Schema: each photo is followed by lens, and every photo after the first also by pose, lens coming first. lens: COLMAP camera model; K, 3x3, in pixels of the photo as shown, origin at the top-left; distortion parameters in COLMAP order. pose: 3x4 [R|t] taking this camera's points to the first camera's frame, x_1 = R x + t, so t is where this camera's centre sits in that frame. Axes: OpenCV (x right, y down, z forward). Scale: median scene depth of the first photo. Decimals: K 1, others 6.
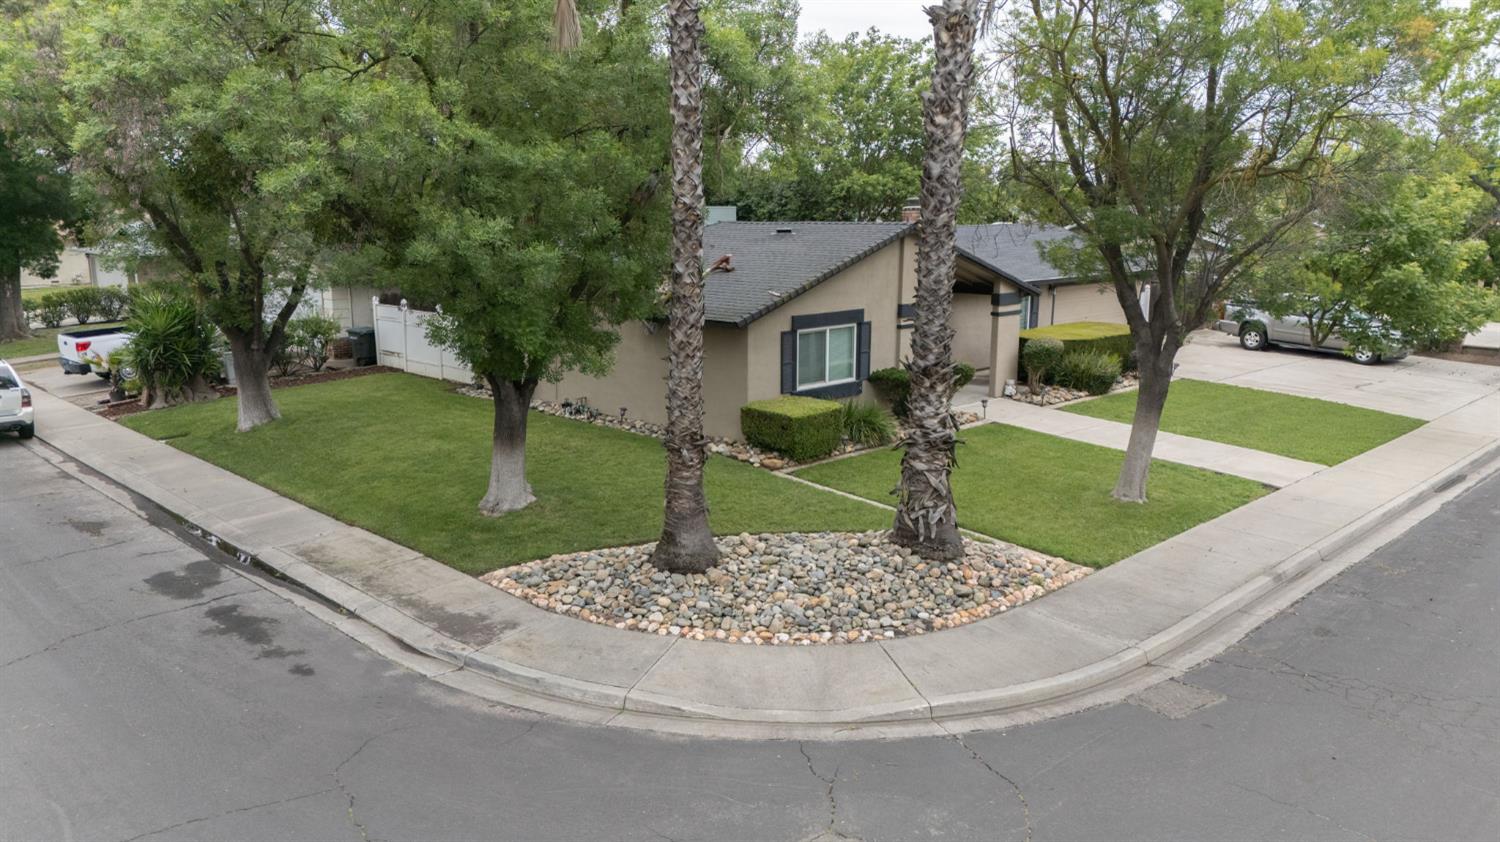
lens RADIAL K [[1109.2, 0, 742.1], [0, 1109.2, 419.7], [0, 0, 1]] dist [0.056178, -0.020095]
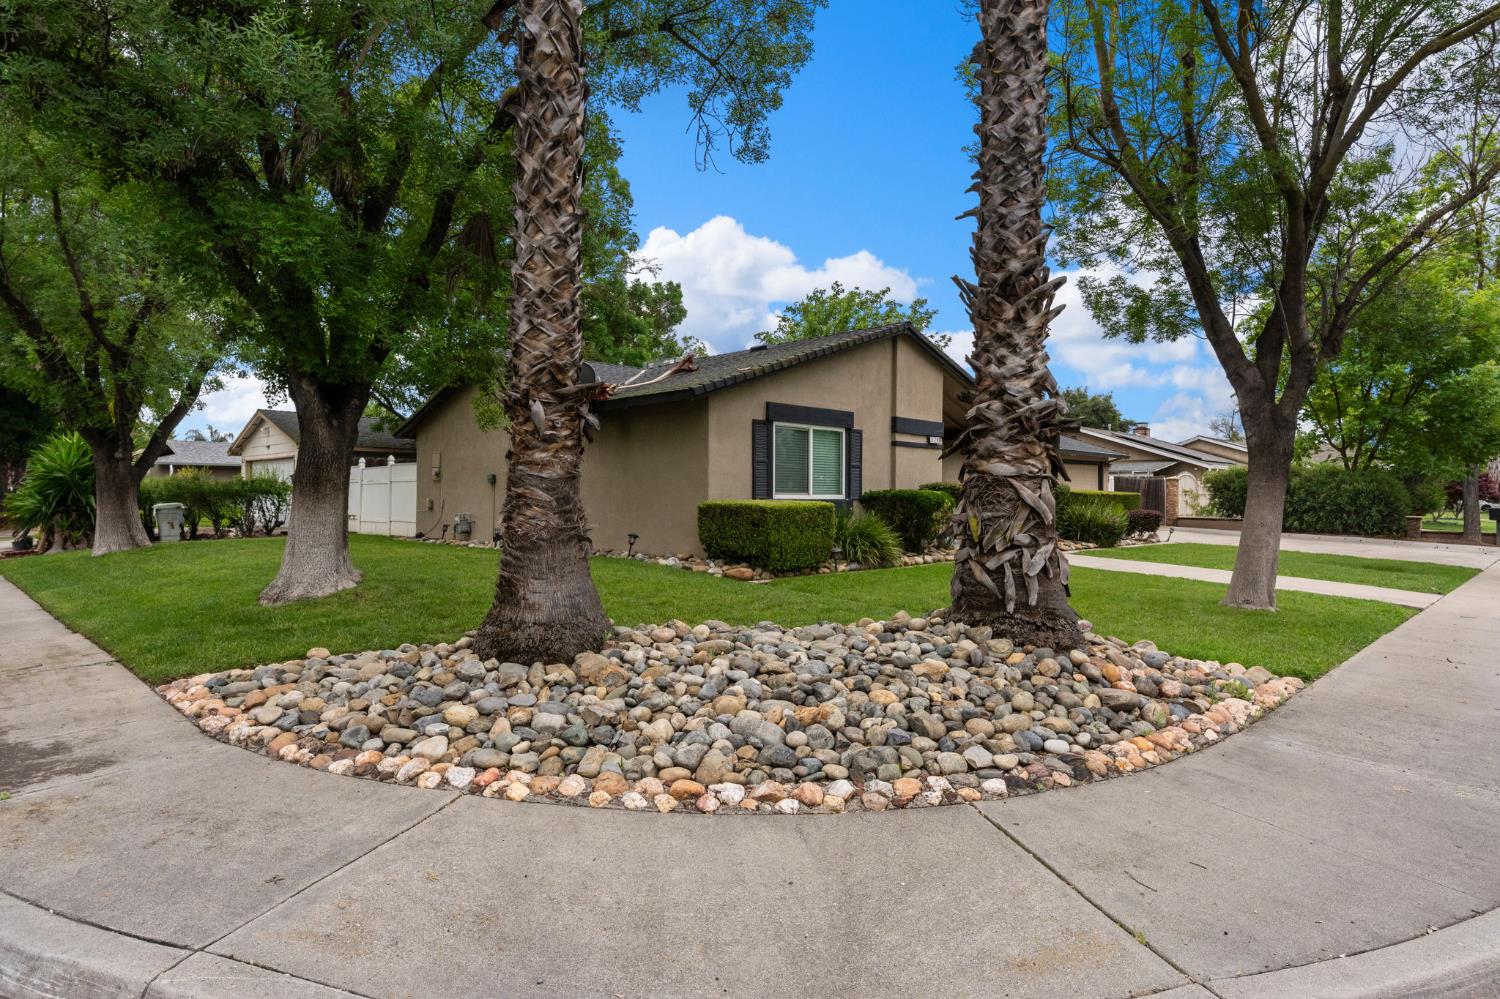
lens RADIAL K [[839.6, 0, 748.5], [0, 839.6, 501.4], [0, 0, 1]] dist [-0.021594, 0.002198]
pose [[0.999872, 0.005272, 0.015126, 0.035144], [-0.002207, 0.980617, -0.195924, 0.140059], [-0.015866, 0.195865, 0.980502, 0.634141]]
